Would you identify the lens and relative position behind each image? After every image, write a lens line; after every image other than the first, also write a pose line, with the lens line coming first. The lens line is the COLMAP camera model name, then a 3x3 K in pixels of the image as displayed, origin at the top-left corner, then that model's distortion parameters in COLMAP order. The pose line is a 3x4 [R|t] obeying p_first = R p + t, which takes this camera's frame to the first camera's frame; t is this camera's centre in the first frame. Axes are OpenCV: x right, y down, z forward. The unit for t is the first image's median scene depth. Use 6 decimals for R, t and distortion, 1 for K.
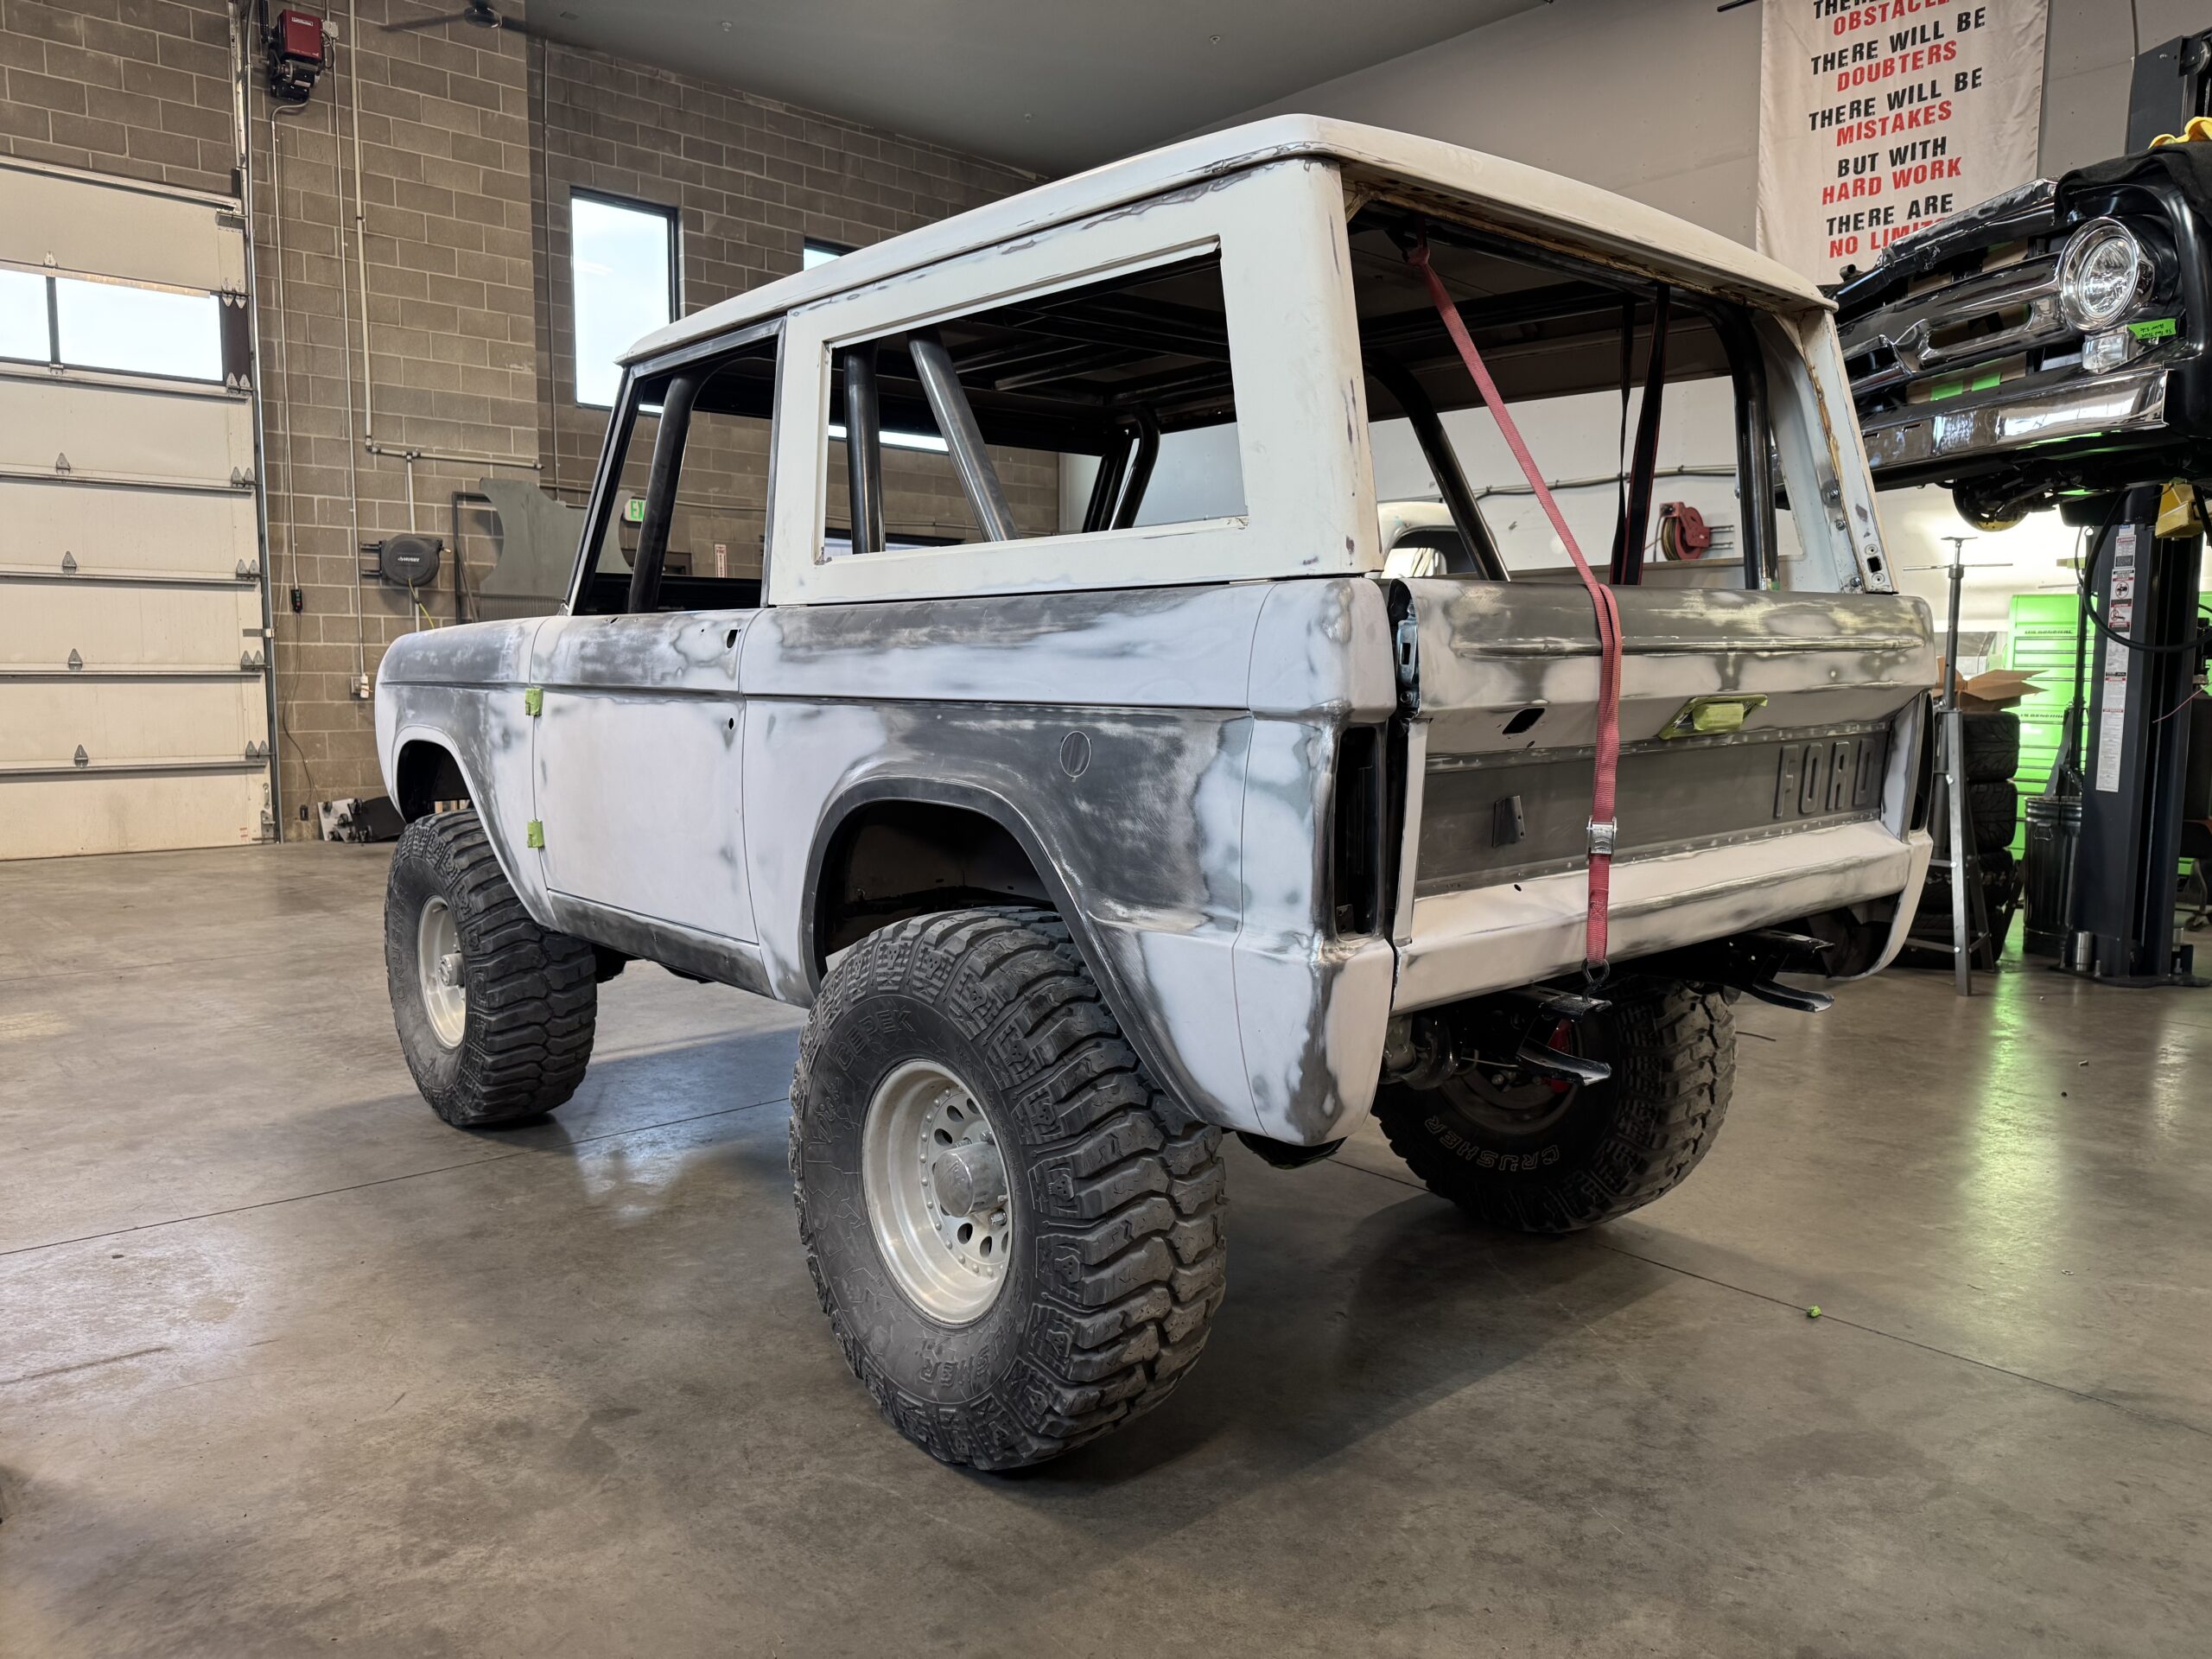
lens RADIAL K [[1566.0, 0, 1109.7], [0, 1566.0, 832.0], [0, 0, 1]] dist [-0.005061, -0.003084]
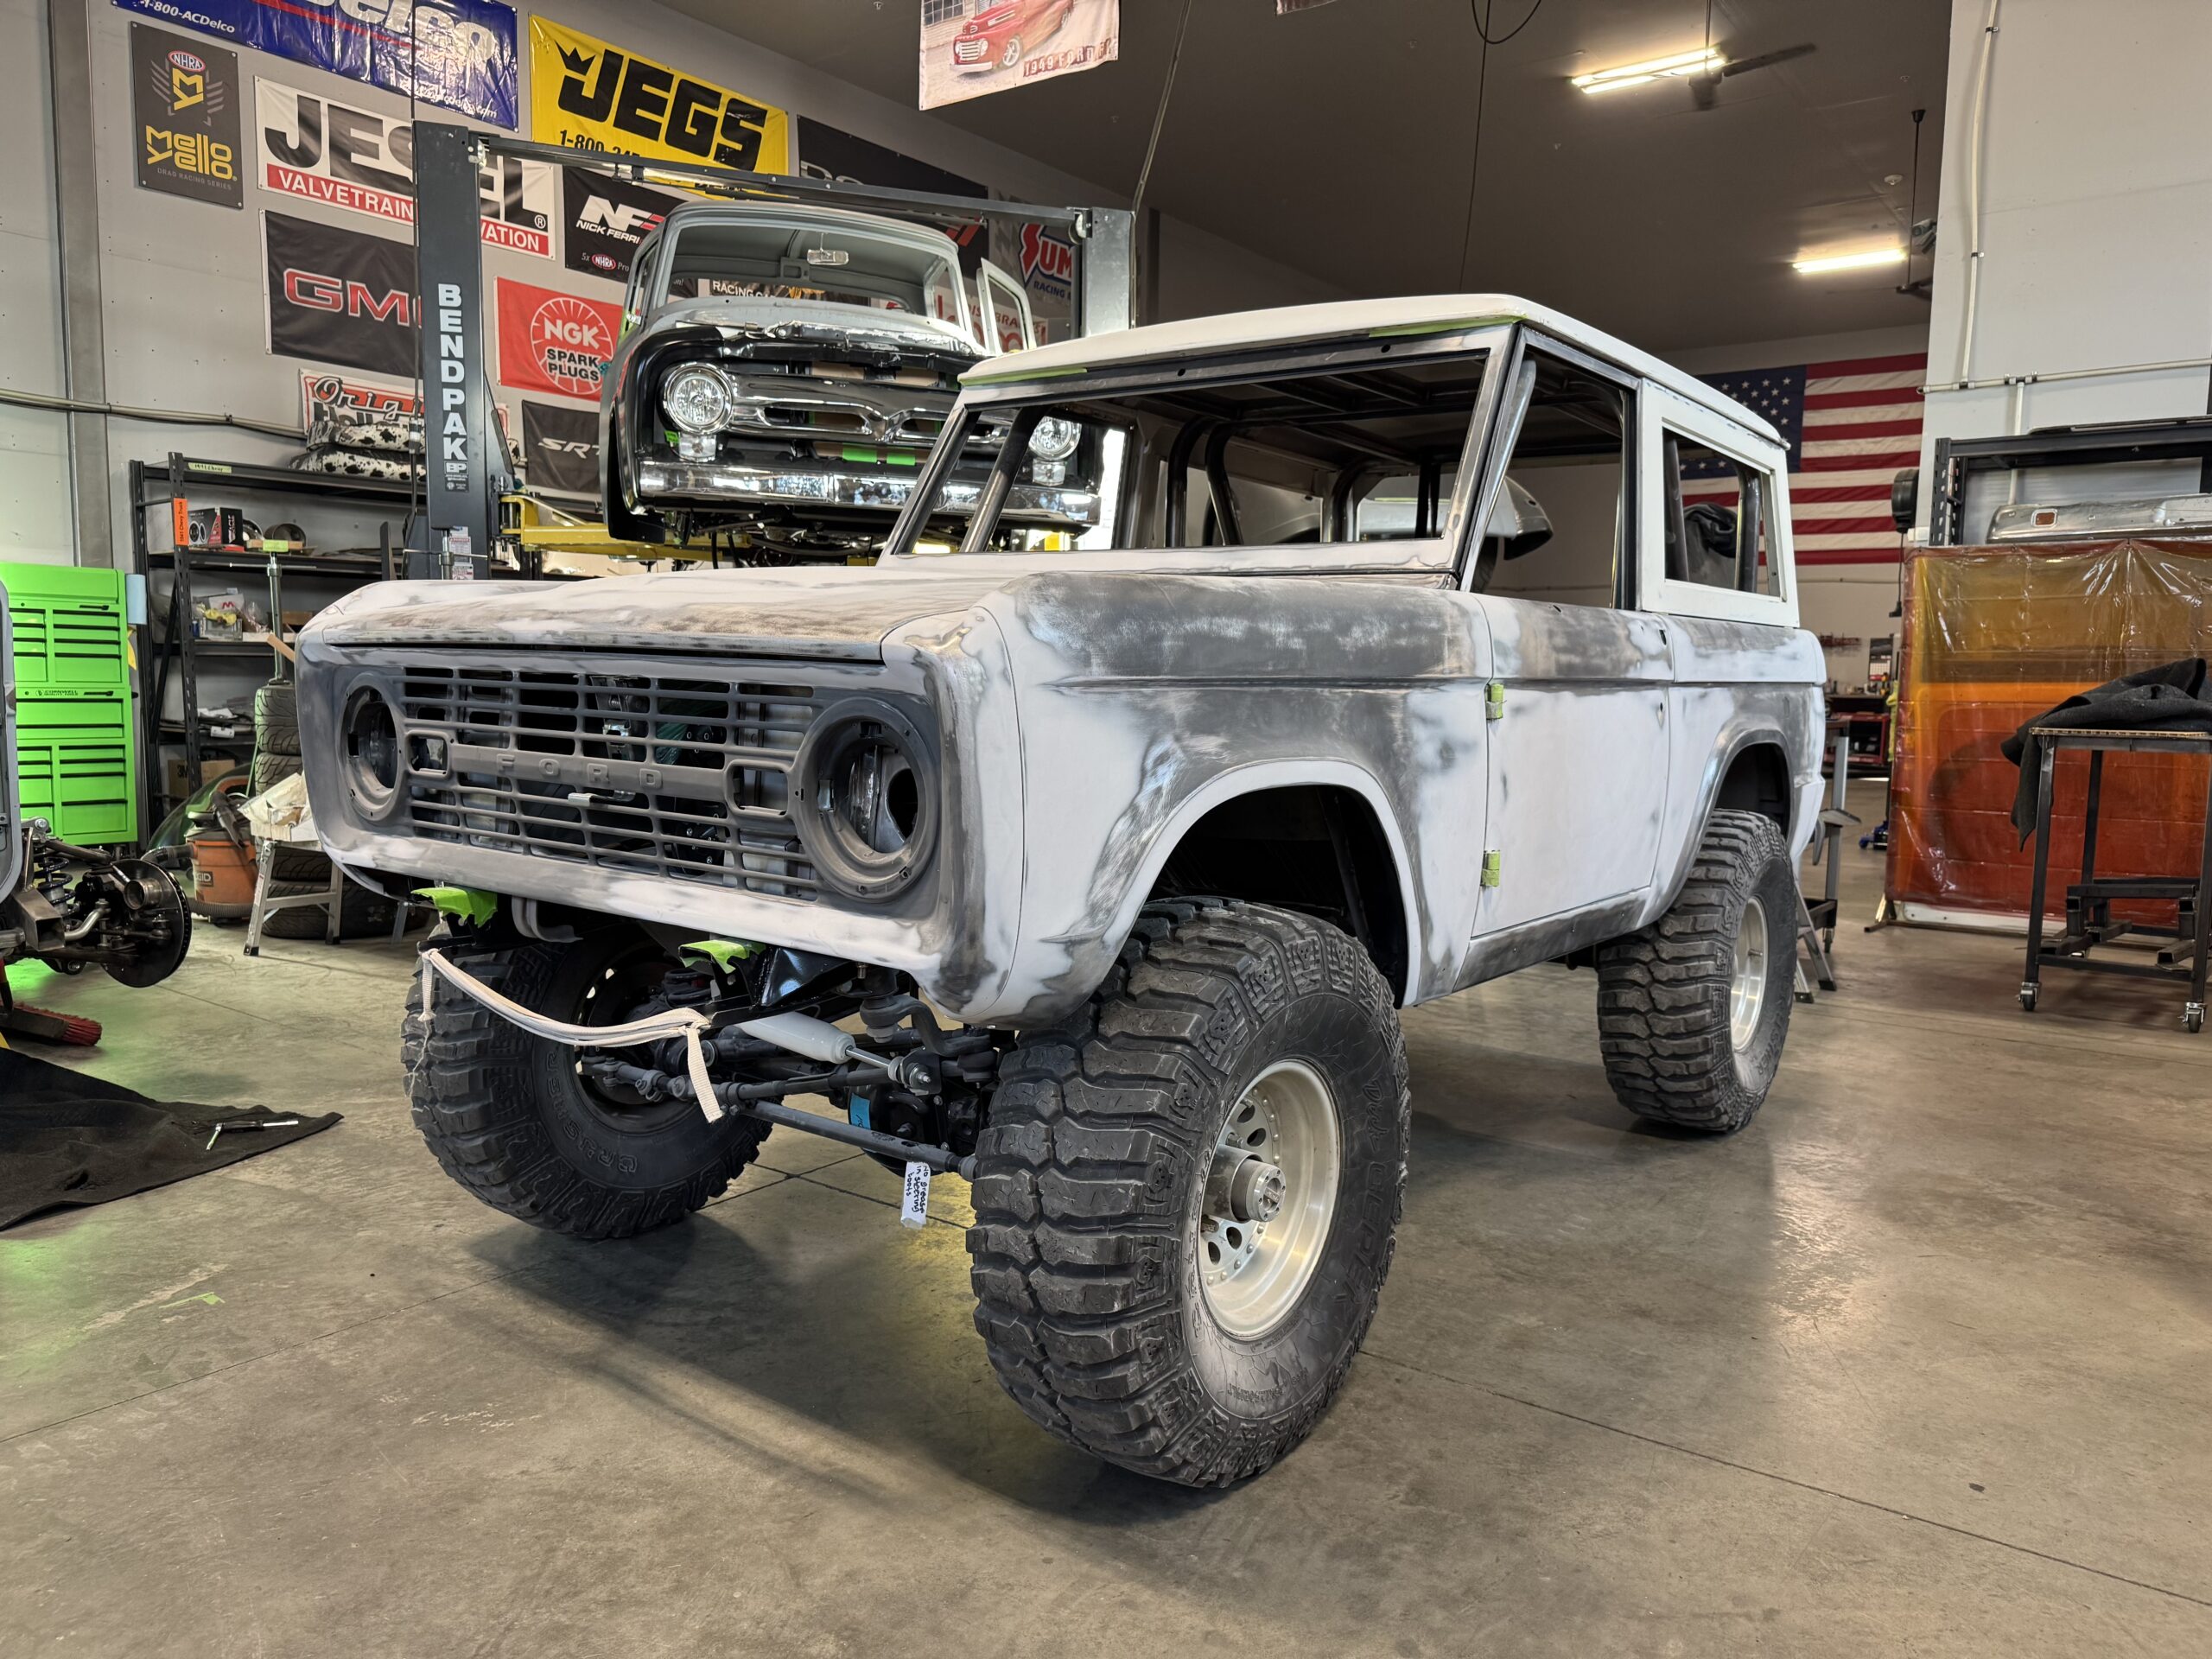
lens RADIAL K [[1566.0, 0, 1110.9], [0, 1566.0, 827.1], [0, 0, 1]] dist [-0.005061, -0.003084]
pose [[-0.194526, -0.110269, 0.974680, -1.168676], [0.084873, 0.988042, 0.128720, -0.146647], [-0.977219, 0.107763, -0.182841, 1.421247]]
